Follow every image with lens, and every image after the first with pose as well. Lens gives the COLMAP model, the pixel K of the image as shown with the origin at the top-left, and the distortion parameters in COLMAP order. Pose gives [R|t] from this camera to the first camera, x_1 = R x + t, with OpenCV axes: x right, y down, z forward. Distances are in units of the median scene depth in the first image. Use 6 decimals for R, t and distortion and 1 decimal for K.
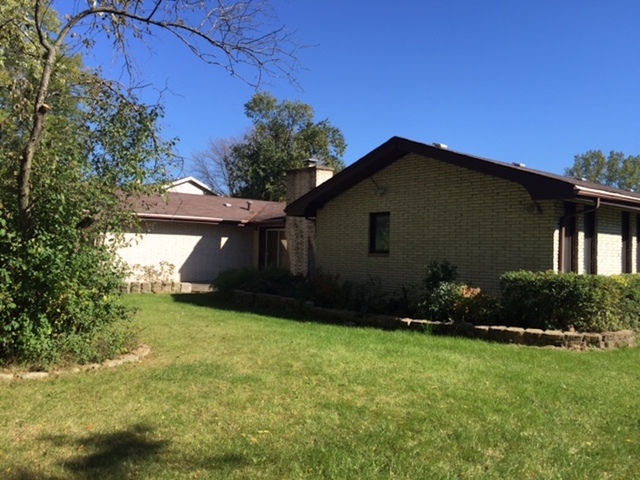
lens RADIAL K [[550.9, 0, 320.1], [0, 550.9, 239.3], [0, 0, 1]] dist [0.056629, -0.037762]
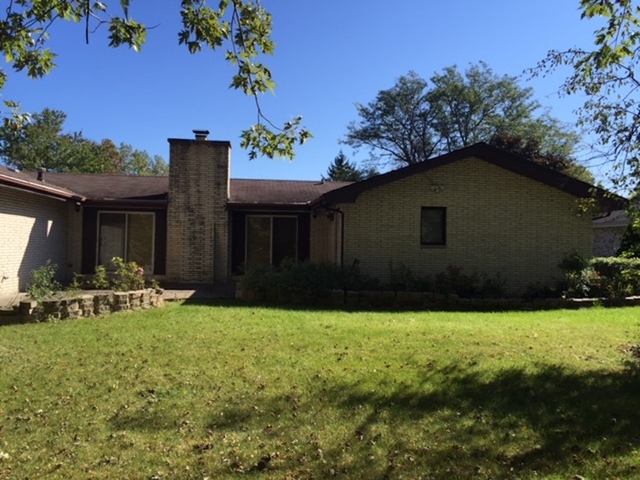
lens RADIAL K [[550.9, 0, 320.0], [0, 550.9, 242.2], [0, 0, 1]] dist [0.056629, -0.037762]
pose [[0.568358, -0.005009, 0.822766, -0.891702], [-0.022034, 0.999530, 0.021306, 0.001971], [-0.822486, -0.030238, 0.567981, 0.562692]]
